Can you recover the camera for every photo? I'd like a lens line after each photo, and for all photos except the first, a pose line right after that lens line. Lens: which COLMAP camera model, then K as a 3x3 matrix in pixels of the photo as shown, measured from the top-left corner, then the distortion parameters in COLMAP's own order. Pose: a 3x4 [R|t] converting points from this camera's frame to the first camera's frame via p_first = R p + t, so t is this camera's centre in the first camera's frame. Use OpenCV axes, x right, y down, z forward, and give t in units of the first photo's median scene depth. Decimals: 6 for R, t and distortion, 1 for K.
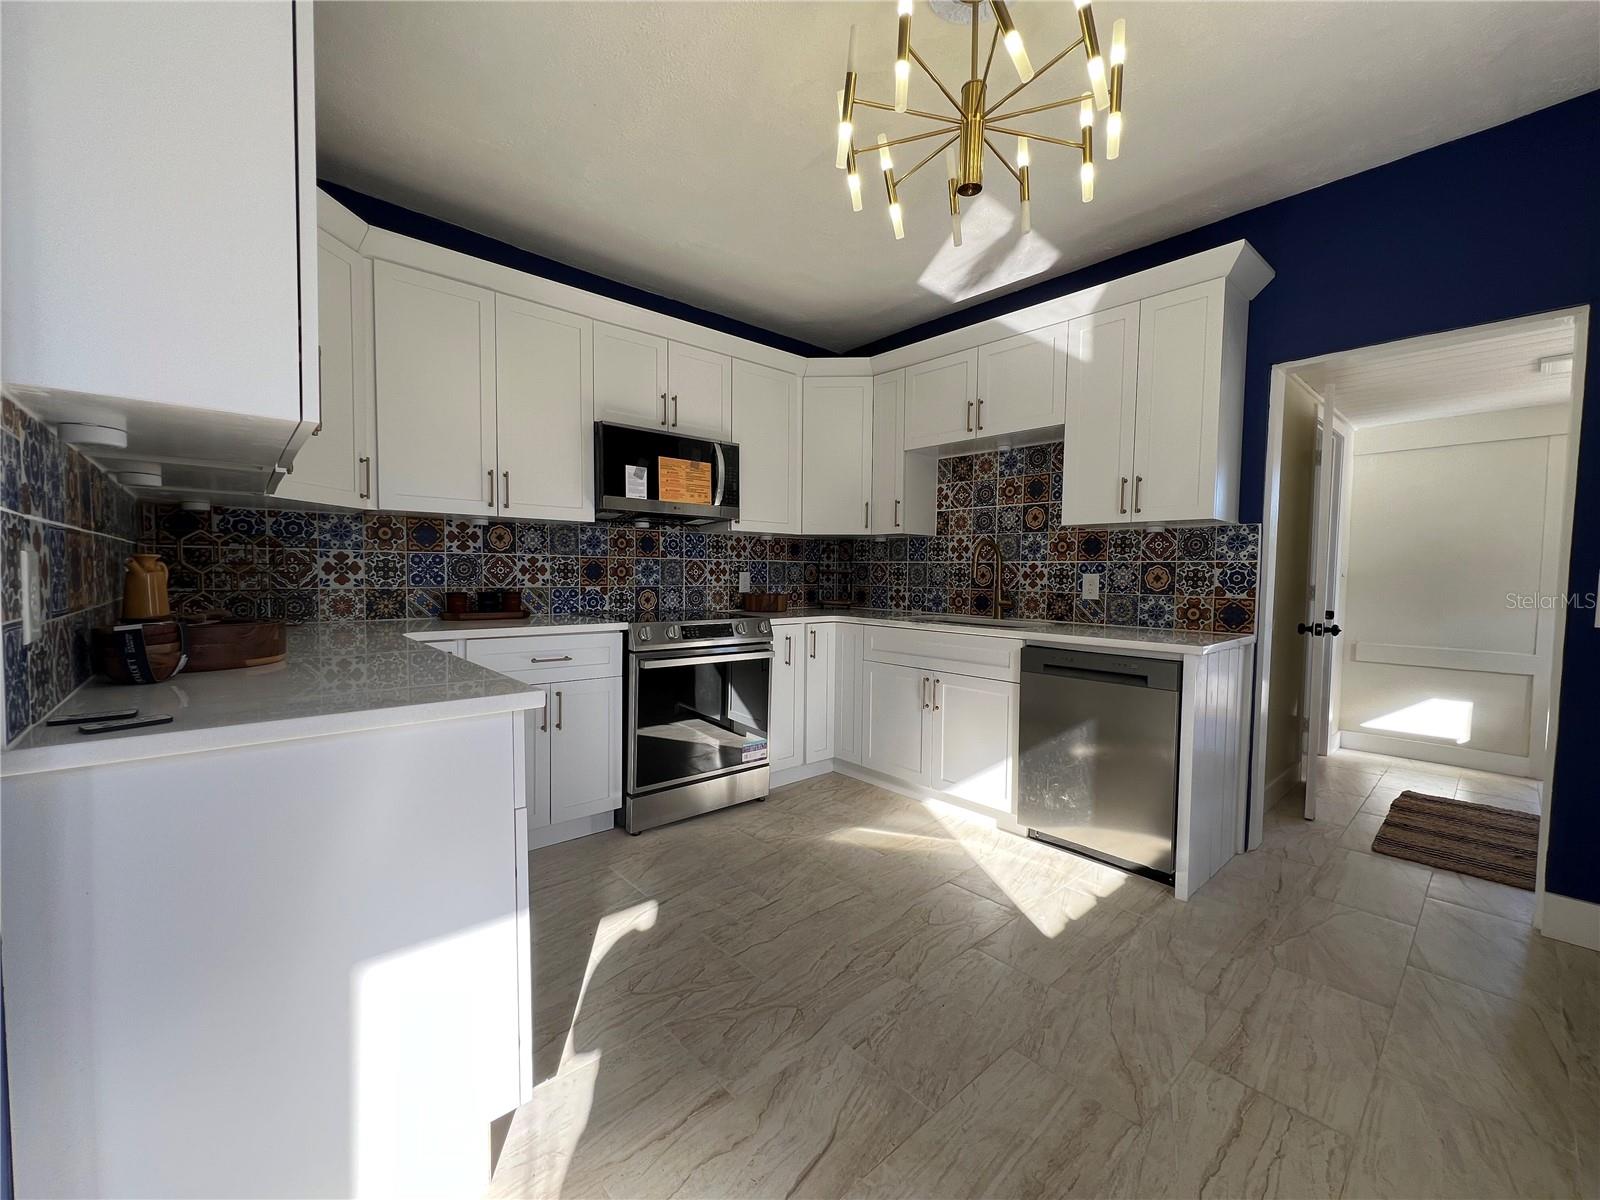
lens RADIAL K [[645.0, 0, 800.5], [0, 645.0, 601.7], [0, 0, 1]] dist [-0.002059, 0.000788]
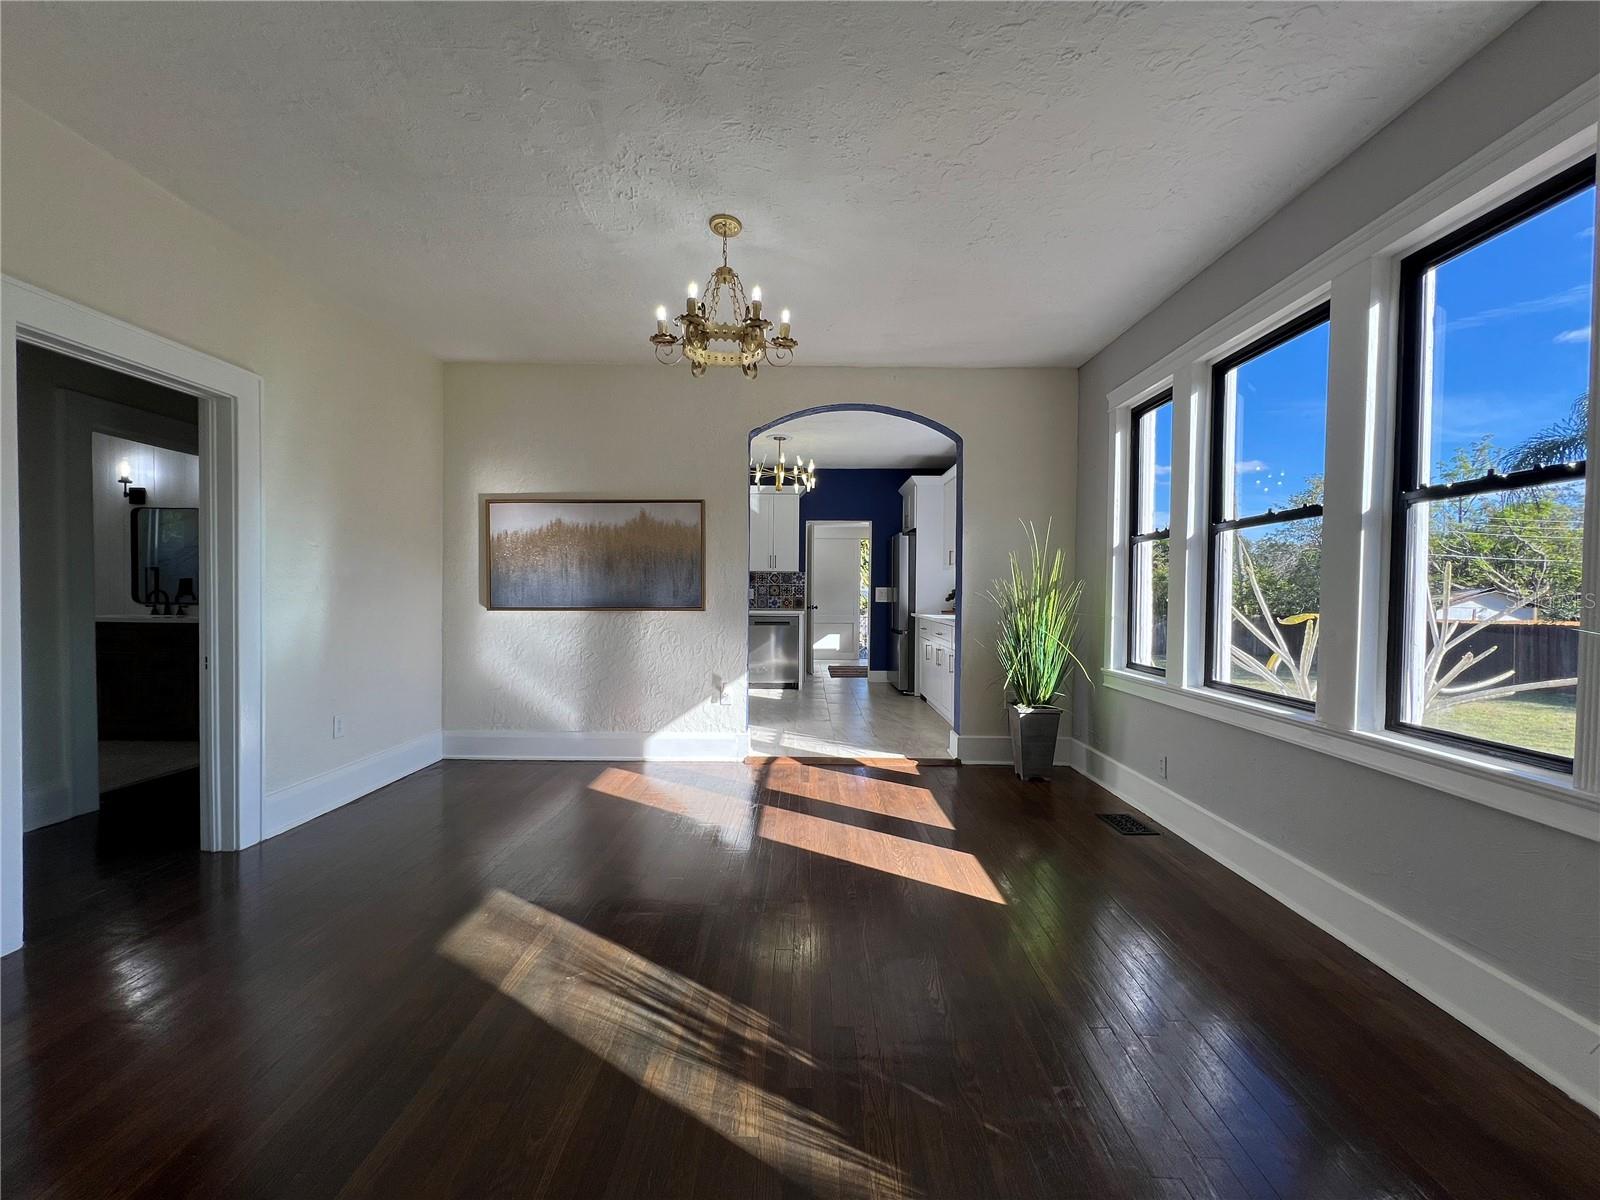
lens RADIAL K [[645.0, 0, 800.5], [0, 645.0, 601.7], [0, 0, 1]] dist [-0.002059, 0.000788]
pose [[0.673435, -0.024288, 0.738847, -1.318866], [0.035918, 0.999355, 0.000114, 0.014328], [-0.738373, 0.026461, 0.673873, -0.876558]]
